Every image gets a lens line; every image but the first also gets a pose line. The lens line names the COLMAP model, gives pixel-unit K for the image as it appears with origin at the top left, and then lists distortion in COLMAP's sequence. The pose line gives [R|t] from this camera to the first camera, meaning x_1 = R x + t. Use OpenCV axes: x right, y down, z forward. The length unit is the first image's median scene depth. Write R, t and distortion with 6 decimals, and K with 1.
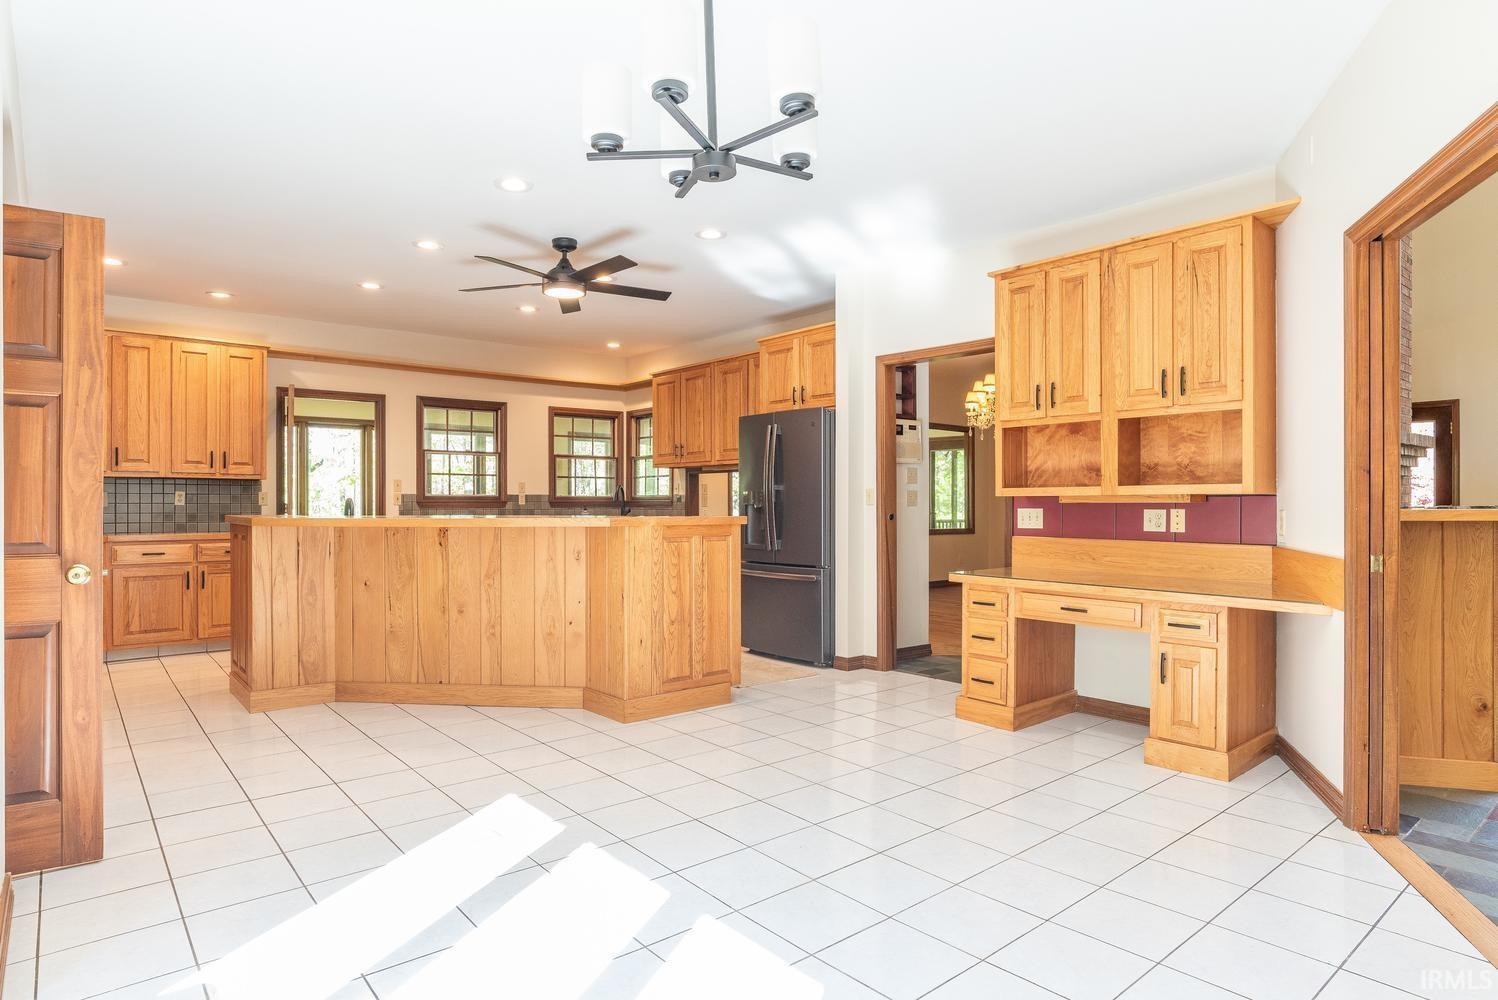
lens RADIAL K [[826.7, 0, 749.0], [0, 826.7, 500.0], [0, 0, 1]] dist [0.000165, 0.000025]
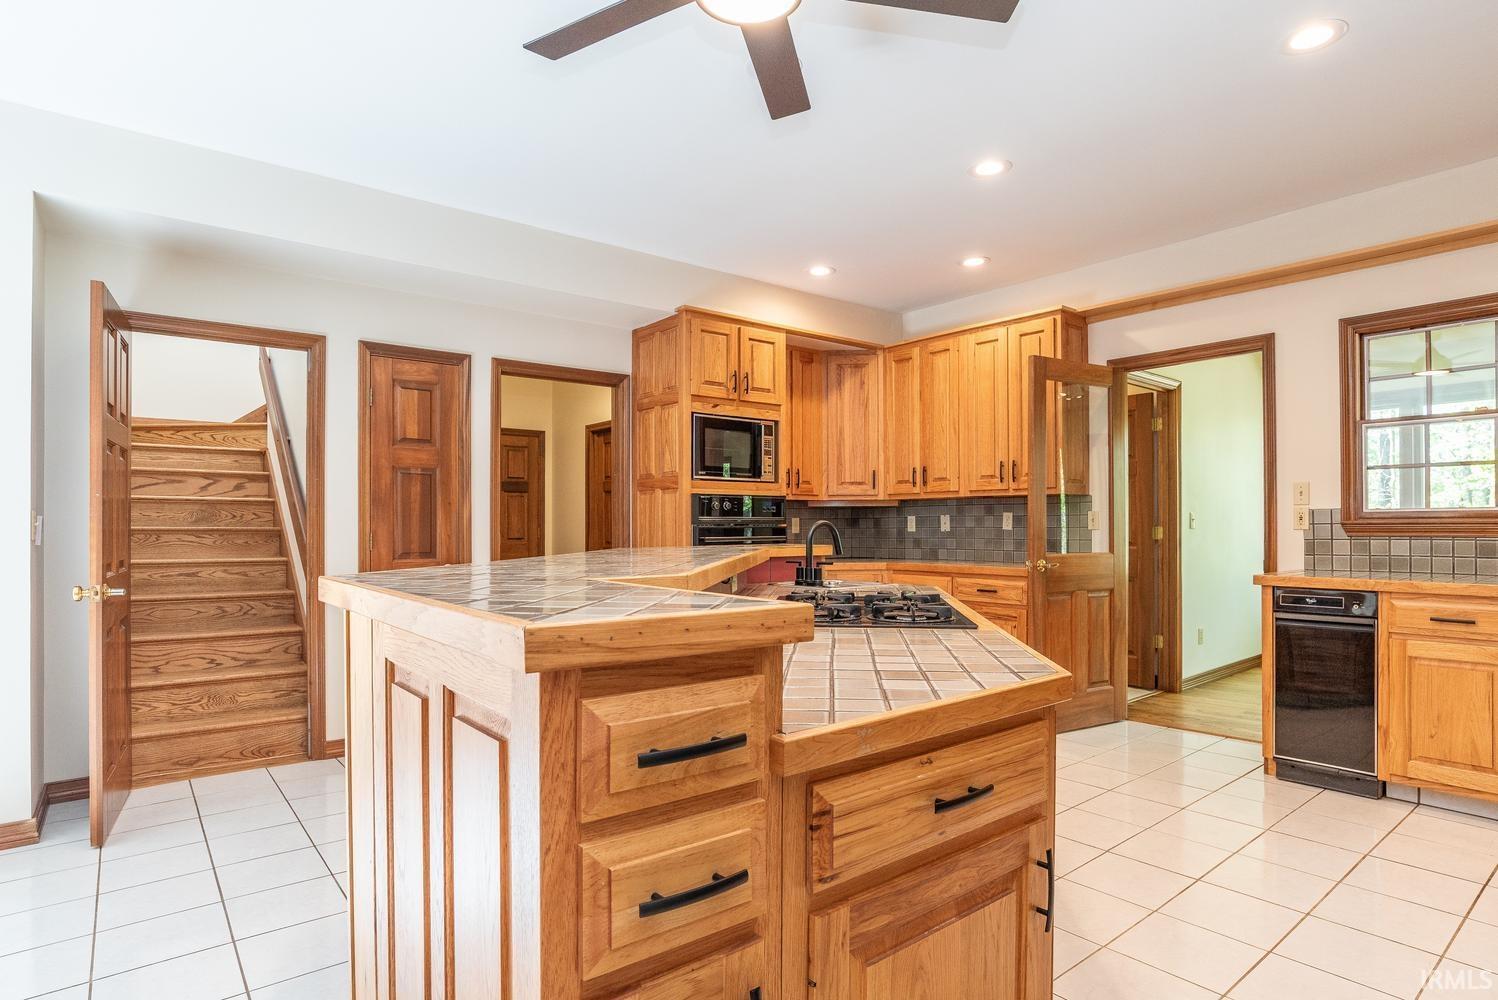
lens RADIAL K [[781.8, 0, 749.9], [0, 781.8, 519.3], [0, 0, 1]] dist [-0.000339, -0.000156]
pose [[-0.020163, -0.003433, -0.999791, 0.098459], [0.016097, 0.999863, -0.003758, -0.004560], [0.999667, -0.016169, -0.020105, 0.643961]]
